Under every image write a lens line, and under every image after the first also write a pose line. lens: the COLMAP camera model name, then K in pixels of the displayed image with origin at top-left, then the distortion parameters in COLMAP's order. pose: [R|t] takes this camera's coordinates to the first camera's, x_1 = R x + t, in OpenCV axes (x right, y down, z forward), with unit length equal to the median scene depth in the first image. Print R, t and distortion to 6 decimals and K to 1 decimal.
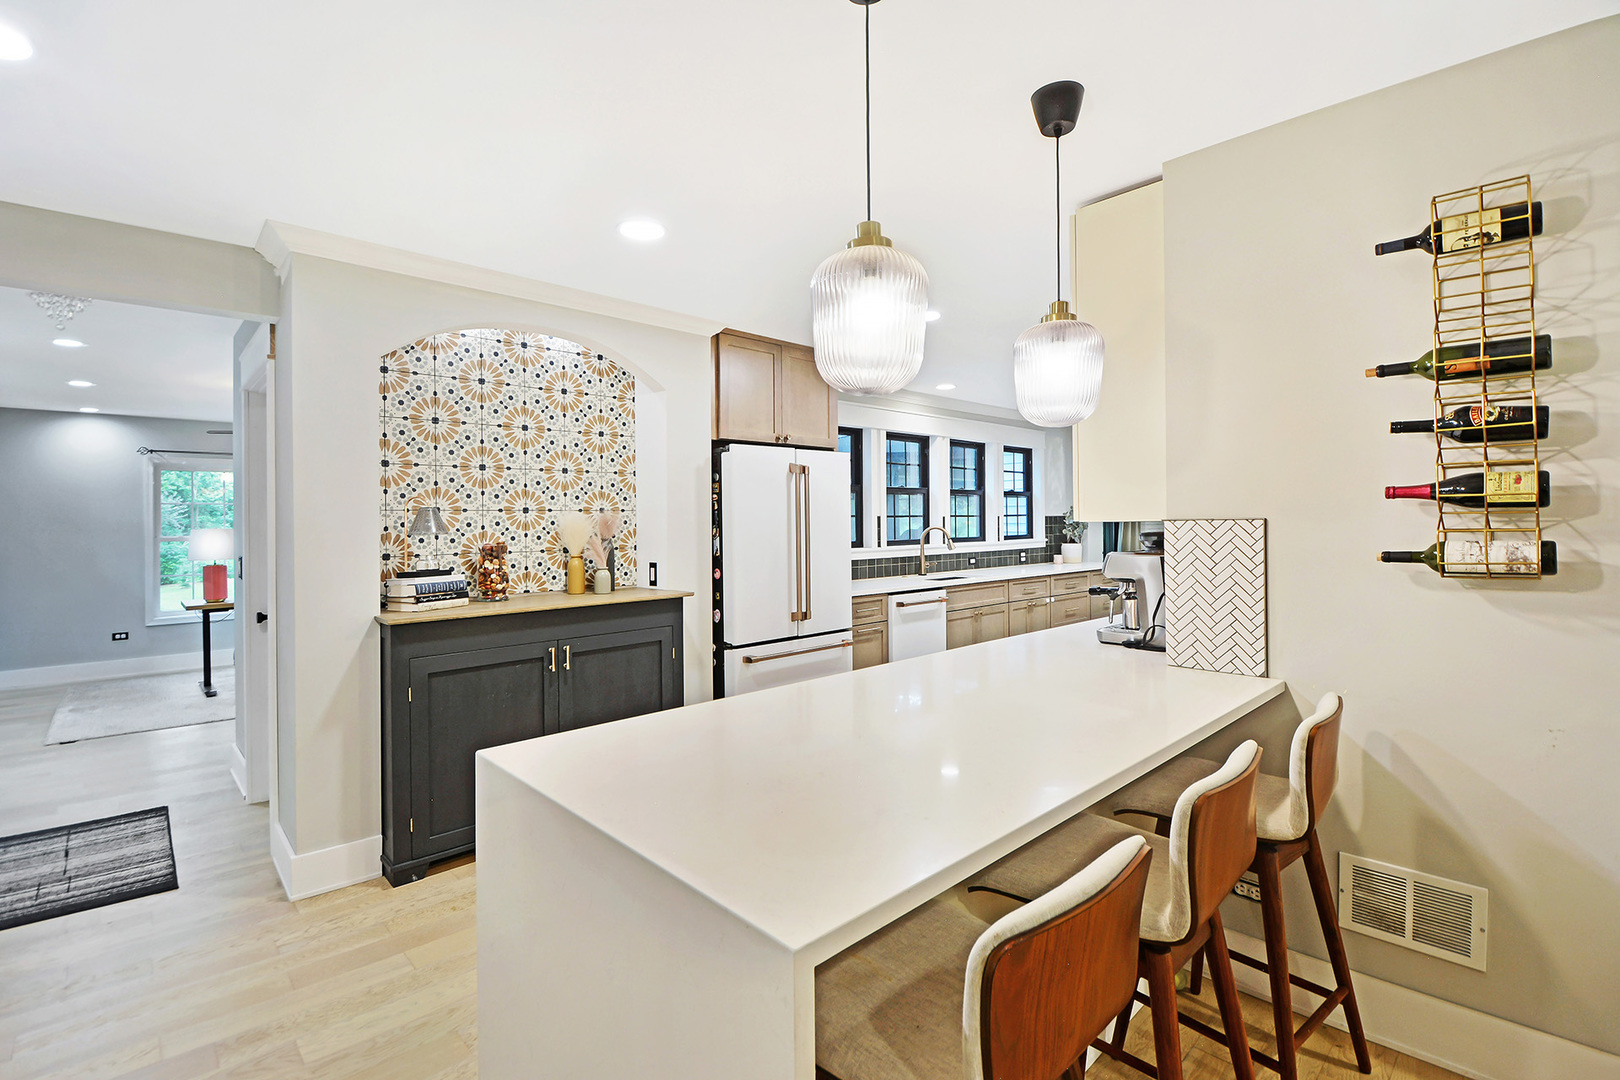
lens RADIAL K [[729.0, 0, 824.0], [0, 729.0, 525.1], [0, 0, 1]] dist [0.003893, -0.001056]
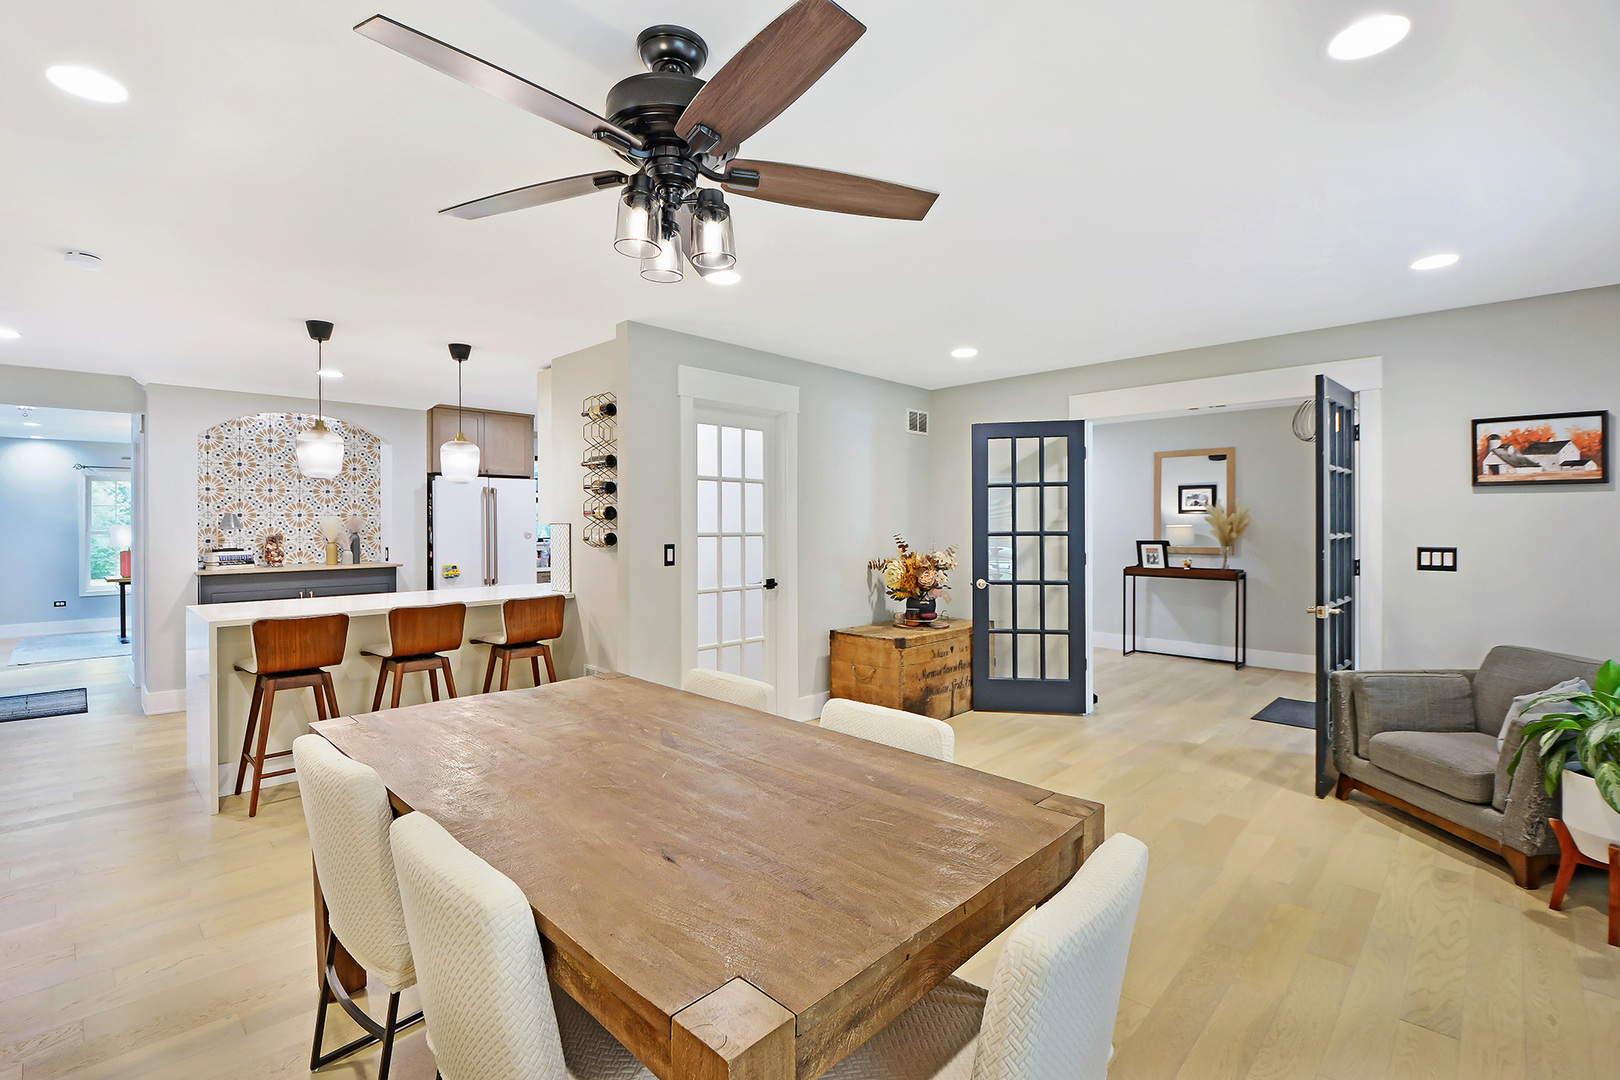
lens RADIAL K [[729.0, 0, 798.5], [0, 729.0, 525.3], [0, 0, 1]] dist [0.003893, -0.001056]
pose [[0.999726, 0.007375, 0.022219, 0.763860], [-0.007379, 0.999973, 0.000072, -0.005516], [-0.022218, -0.000236, 0.999753, -0.780938]]
